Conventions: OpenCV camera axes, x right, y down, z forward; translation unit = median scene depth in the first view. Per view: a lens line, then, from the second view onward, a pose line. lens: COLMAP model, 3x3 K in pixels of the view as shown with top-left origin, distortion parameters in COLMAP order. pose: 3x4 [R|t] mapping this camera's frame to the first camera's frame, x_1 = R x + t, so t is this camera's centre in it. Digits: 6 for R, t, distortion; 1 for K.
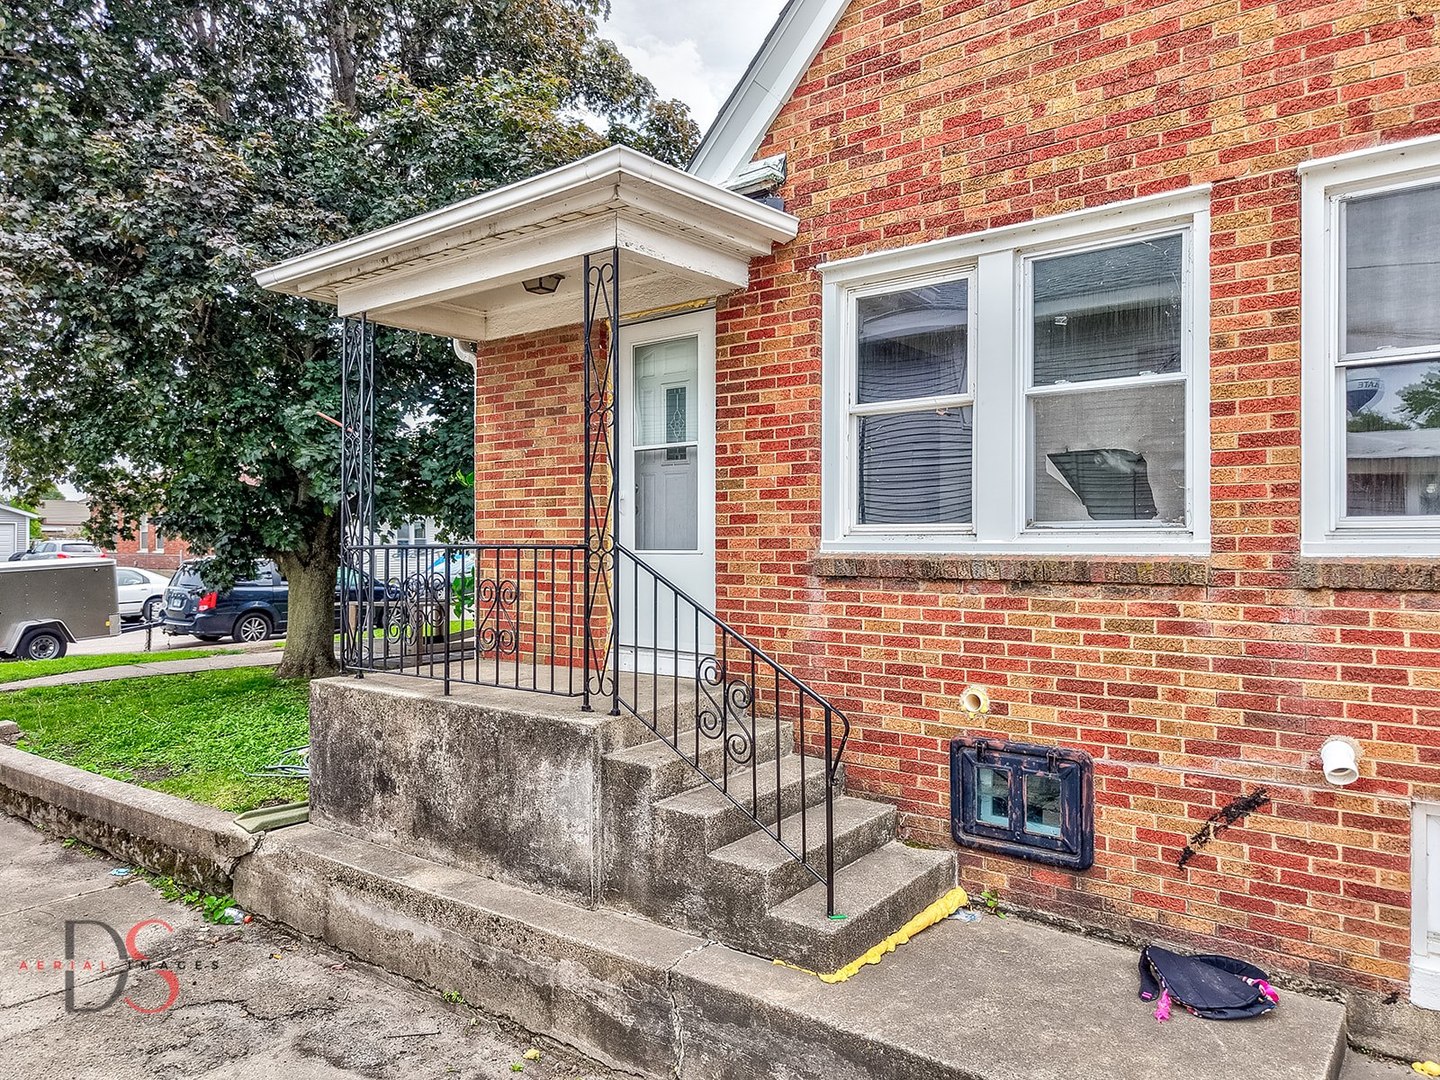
lens RADIAL K [[971.0, 0, 719.4], [0, 971.0, 543.1], [0, 0, 1]] dist [0.027947, 0.000419]
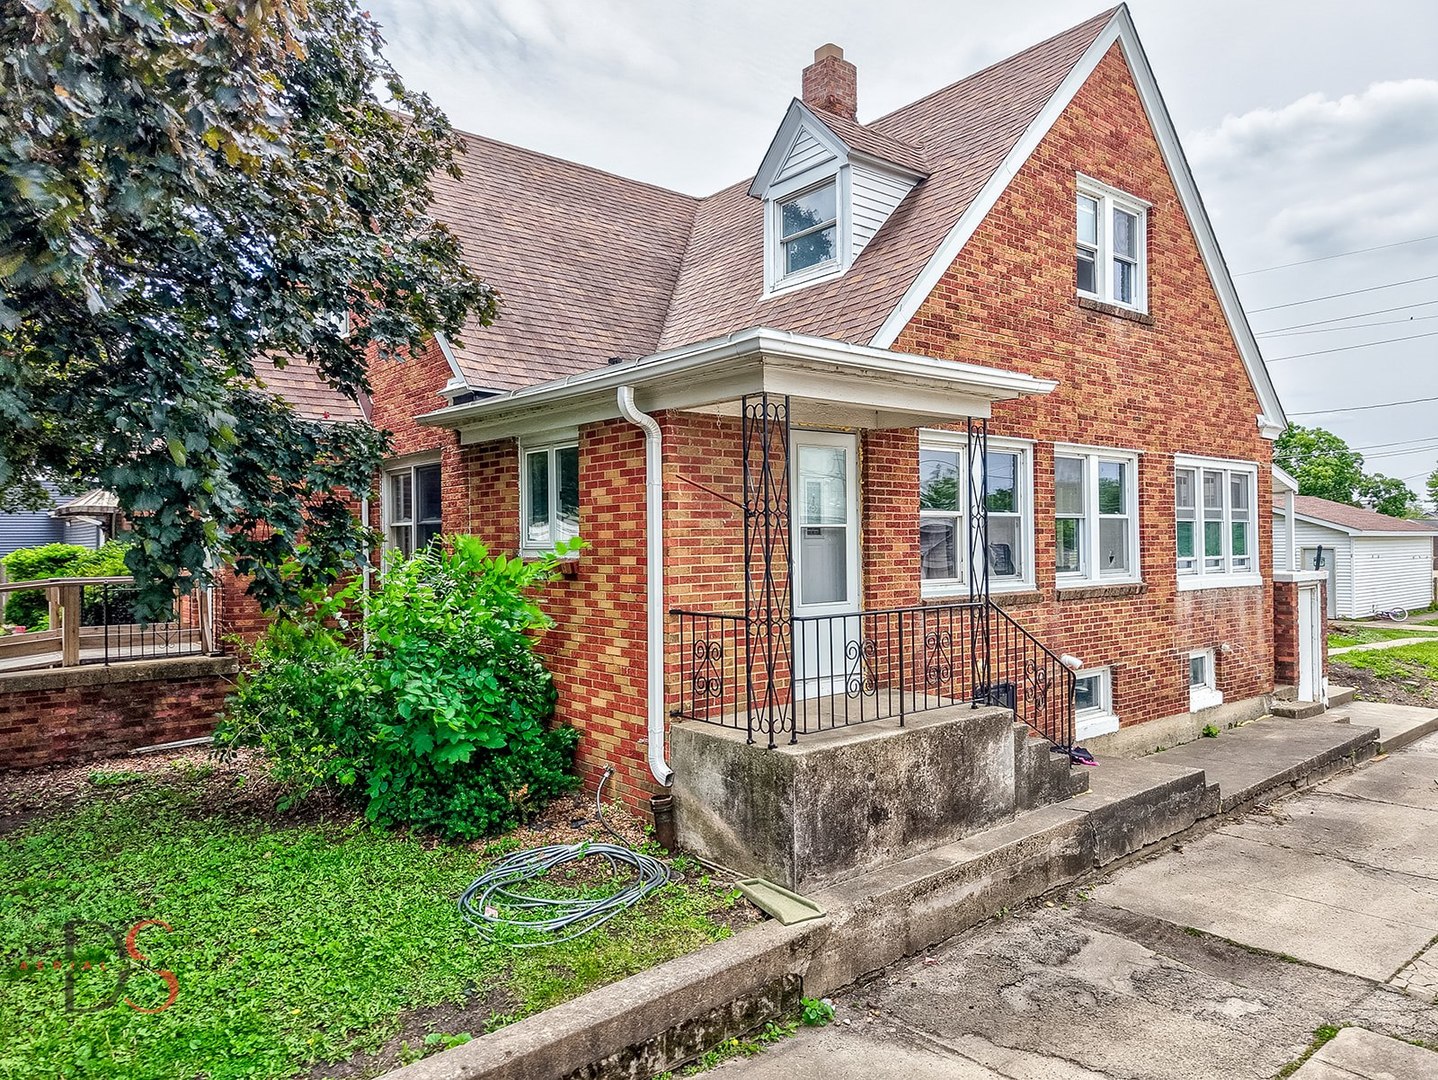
lens RADIAL K [[969.6, 0, 719.0], [0, 969.6, 537.0], [0, 0, 1]] dist [0.027947, 0.000419]
pose [[0.210158, 0.000520, 0.977667, -1.576149], [0.009416, 0.999952, -0.002556, -0.092251], [-0.977622, 0.009743, 0.210143, 0.961381]]
